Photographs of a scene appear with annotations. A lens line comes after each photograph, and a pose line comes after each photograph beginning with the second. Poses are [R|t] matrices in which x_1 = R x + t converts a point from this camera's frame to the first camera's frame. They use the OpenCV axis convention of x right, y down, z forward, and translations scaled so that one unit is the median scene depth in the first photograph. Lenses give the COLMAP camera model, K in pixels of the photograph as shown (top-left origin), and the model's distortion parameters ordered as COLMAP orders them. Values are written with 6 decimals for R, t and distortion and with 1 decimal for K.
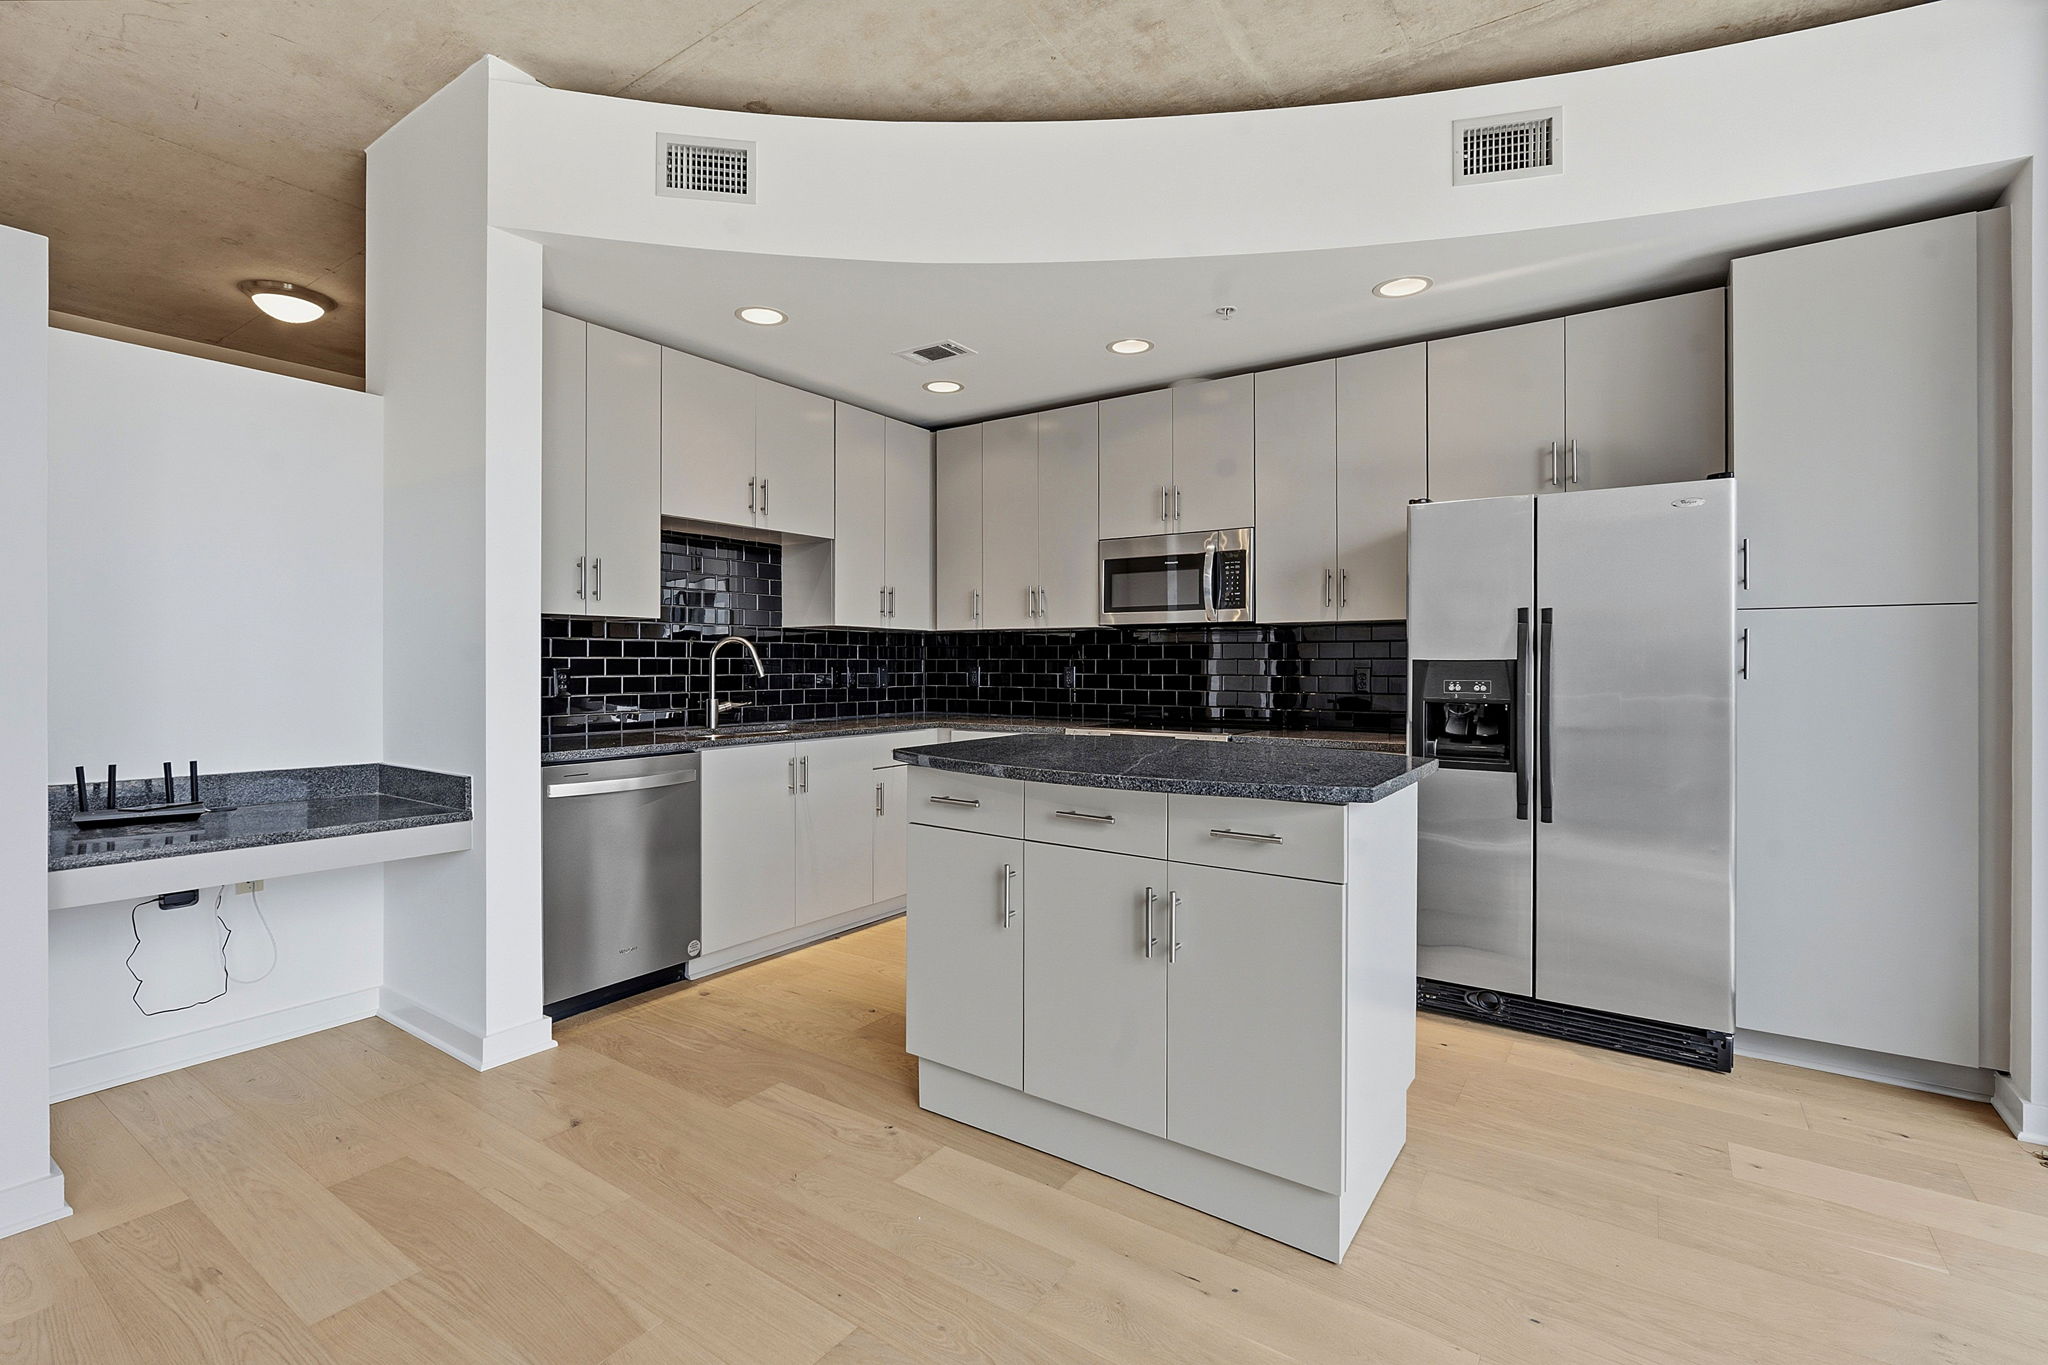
lens RADIAL K [[896.3, 0, 1025.3], [0, 896.3, 665.9], [0, 0, 1]] dist [-0.008668, 0.000735]
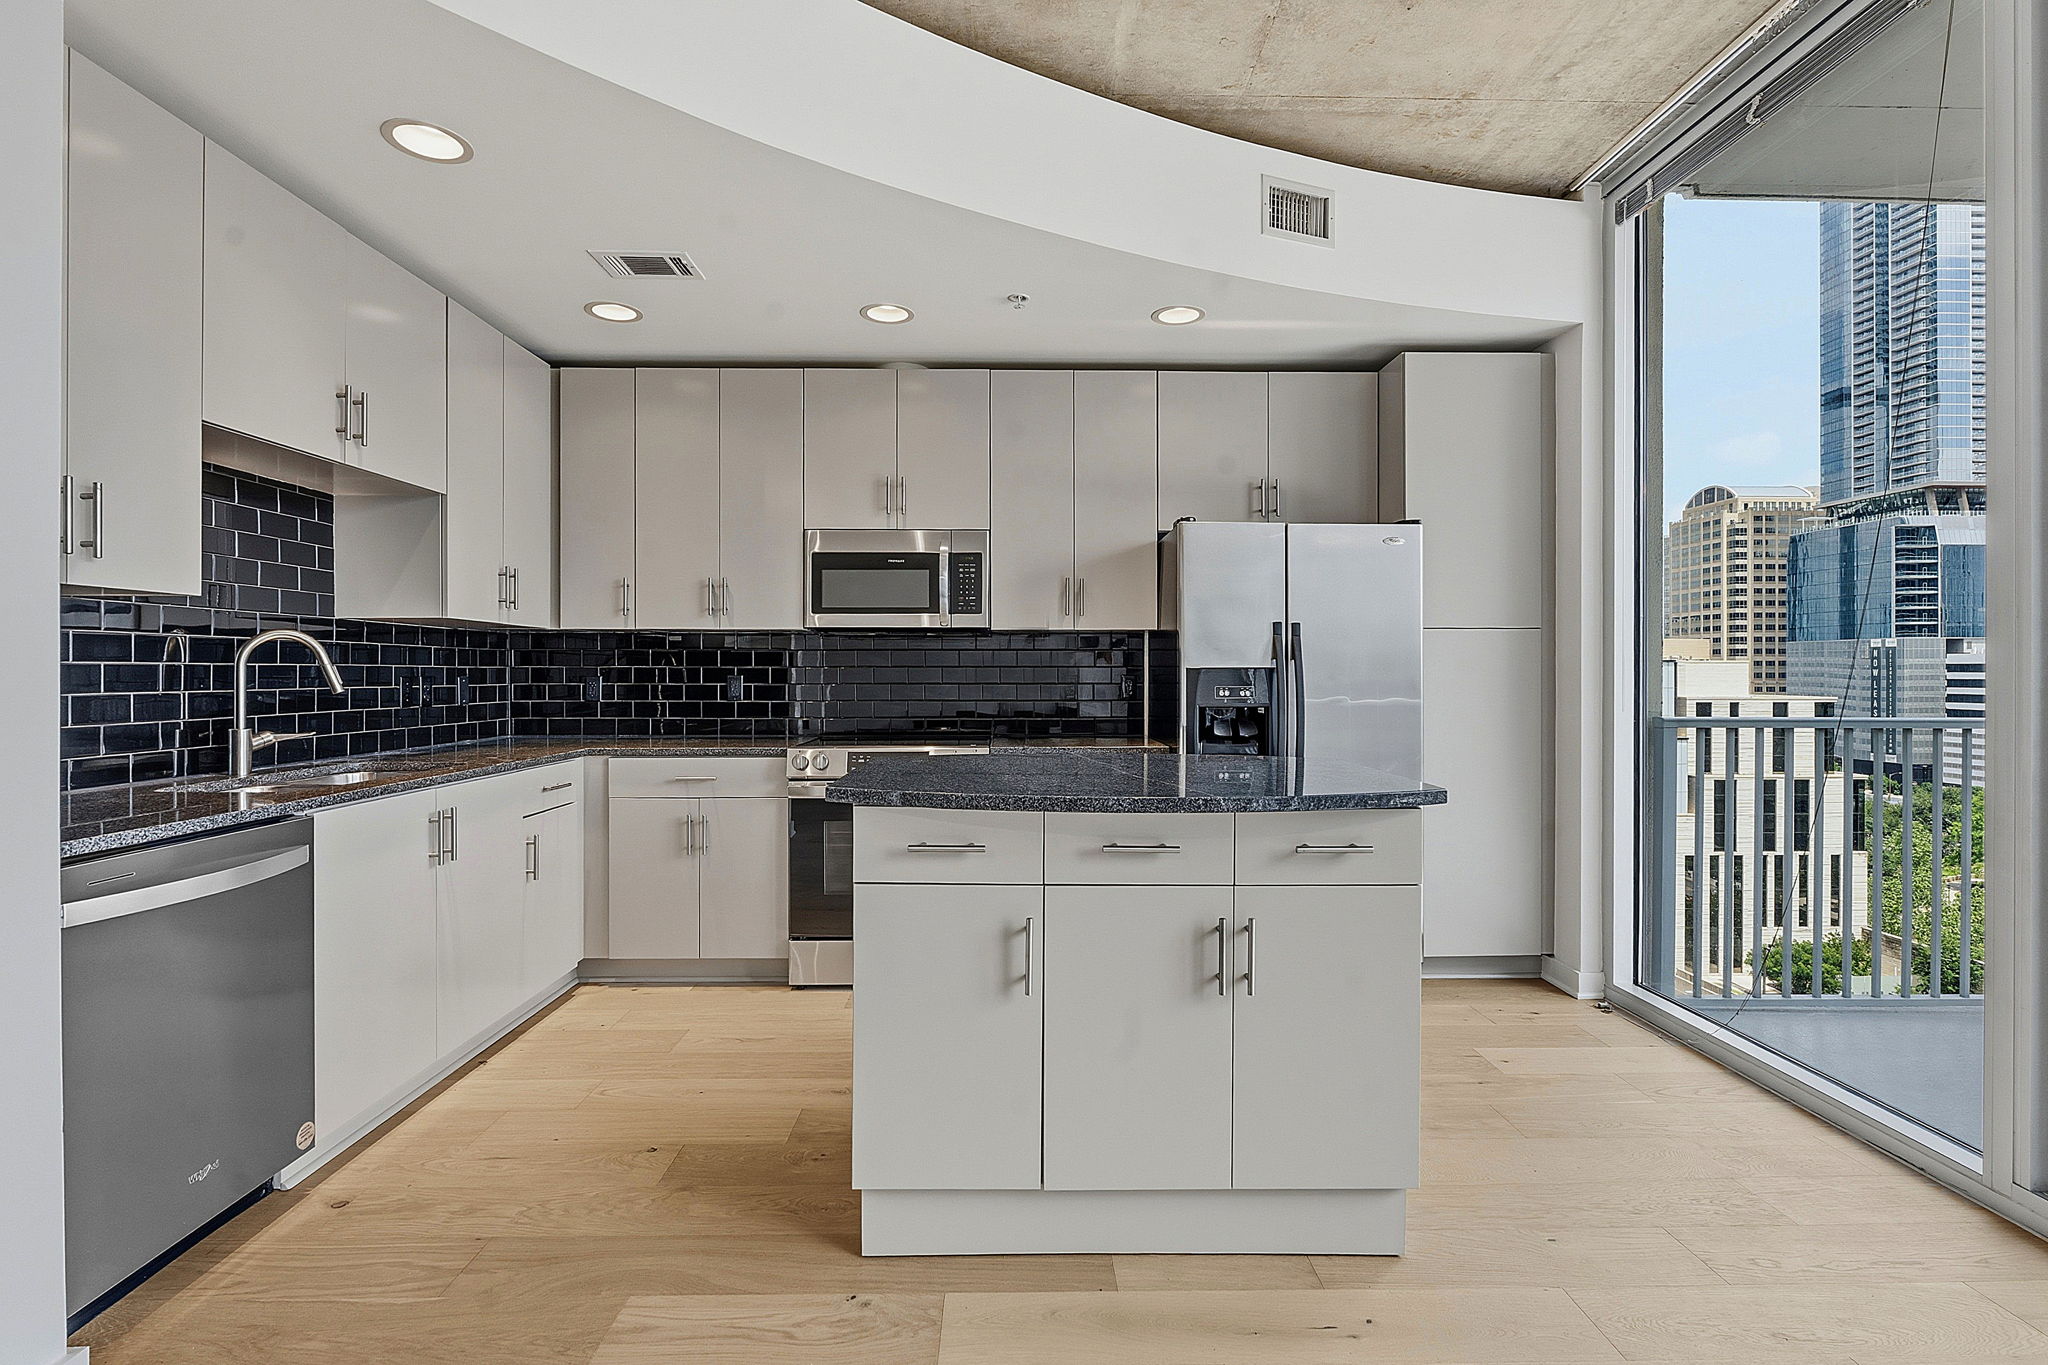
lens RADIAL K [[904.9, 0, 1025.6], [0, 904.9, 674.2], [0, 0, 1]] dist [-0.009394, 0.002781]
pose [[0.819886, -0.002446, 0.572522, -0.277165], [0.002871, 0.999996, 0.000160, 0.000230], [-0.572520, 0.001512, 0.819889, 0.184479]]
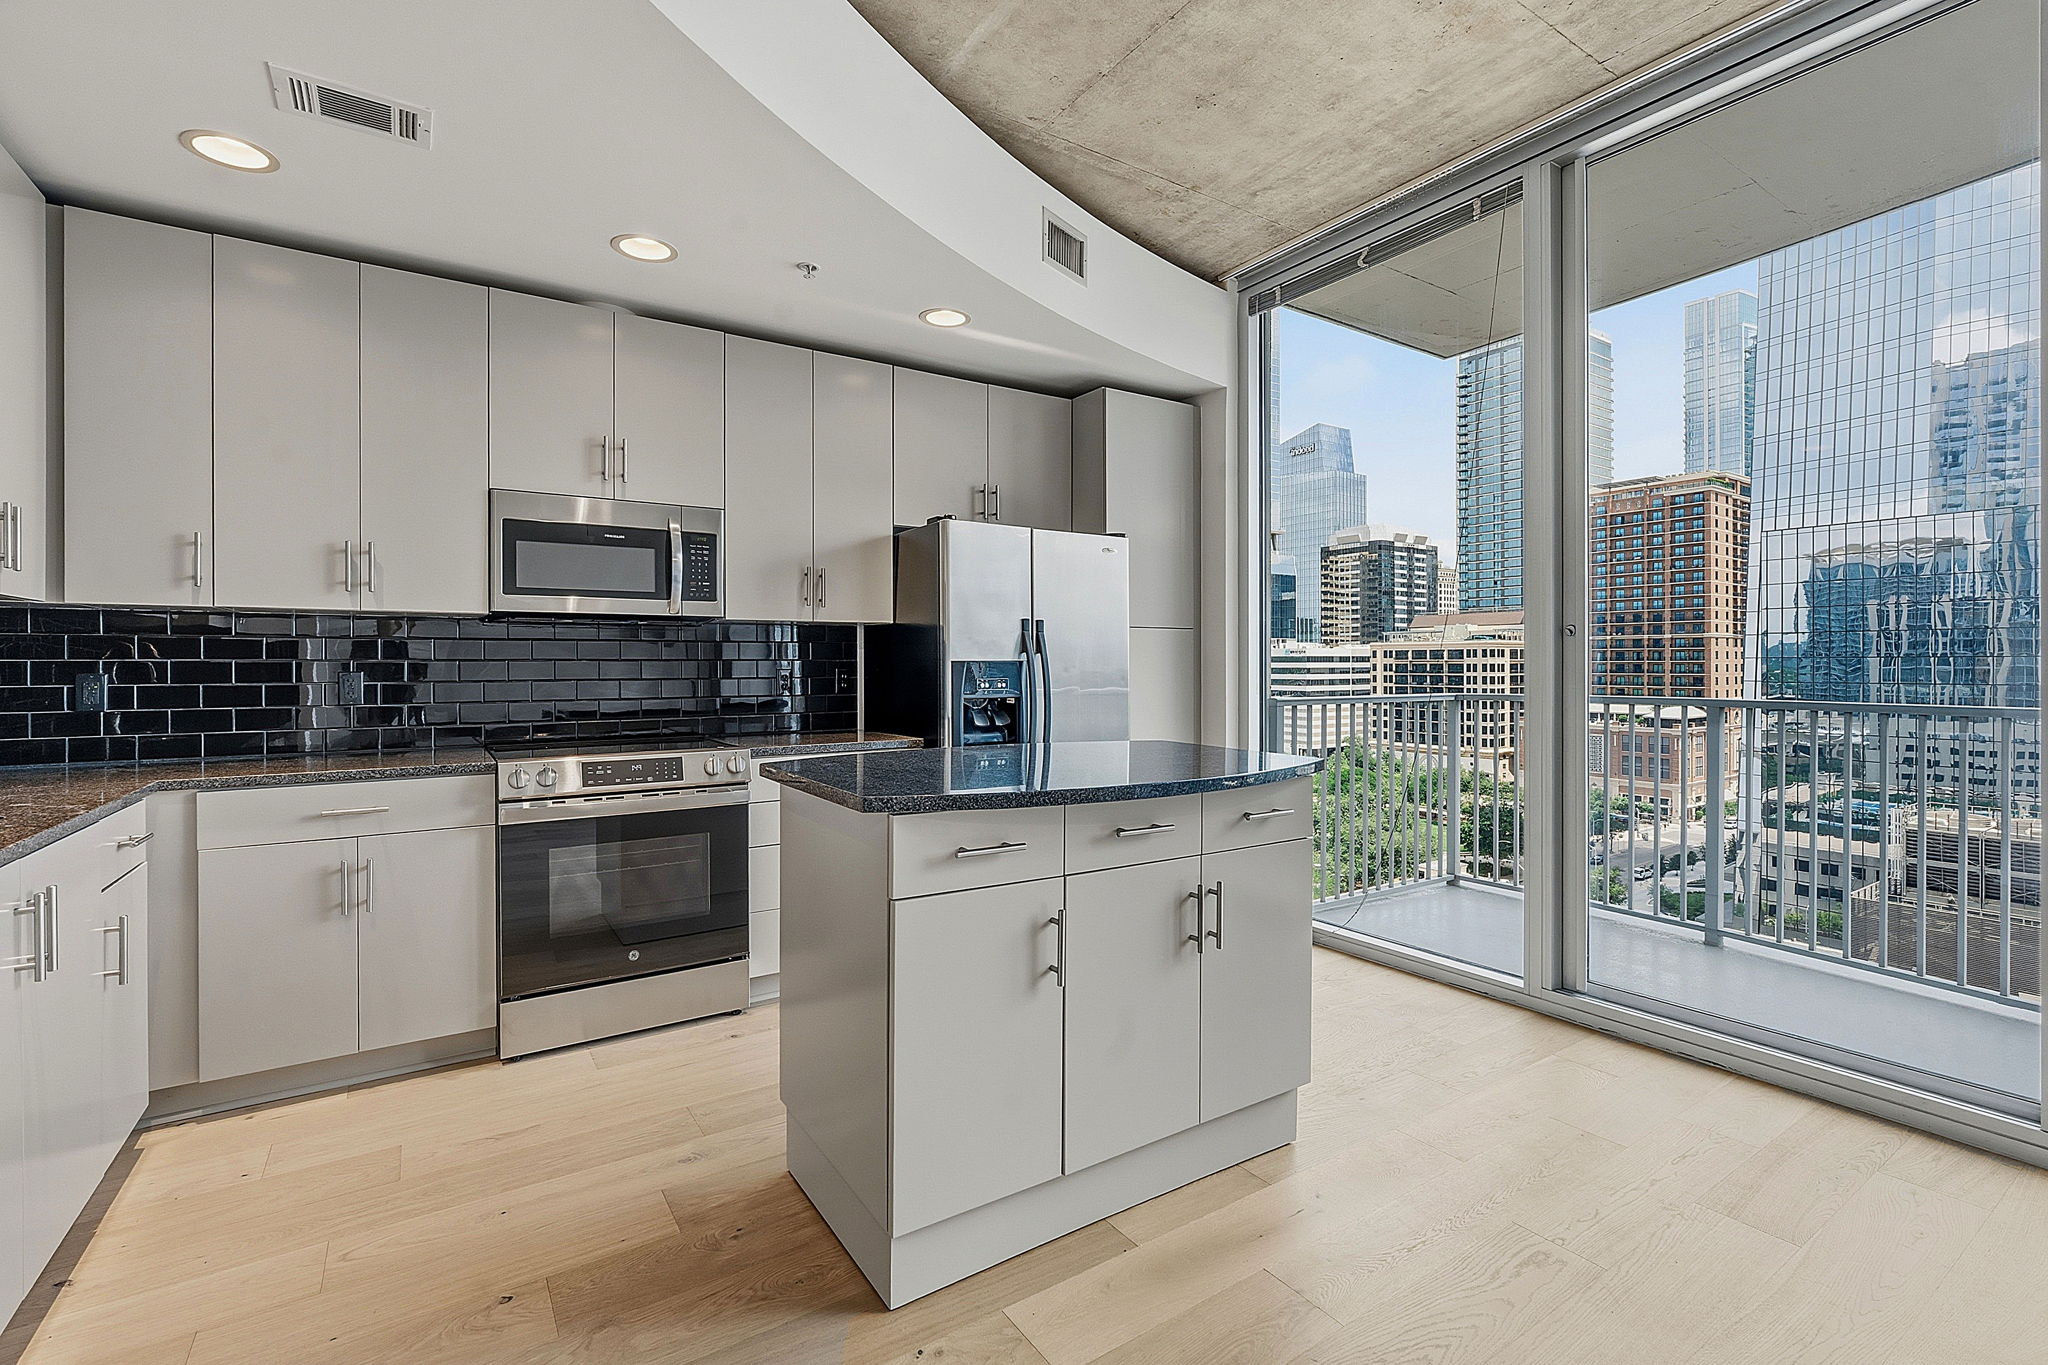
lens RADIAL K [[896.3, 0, 1025.3], [0, 896.3, 665.9], [0, 0, 1]] dist [-0.008668, 0.000735]
pose [[0.391984, -0.005056, 0.919958, -0.444474], [0.006820, 0.999973, 0.002590, -0.002416], [-0.919947, 0.005259, 0.392008, 0.397712]]
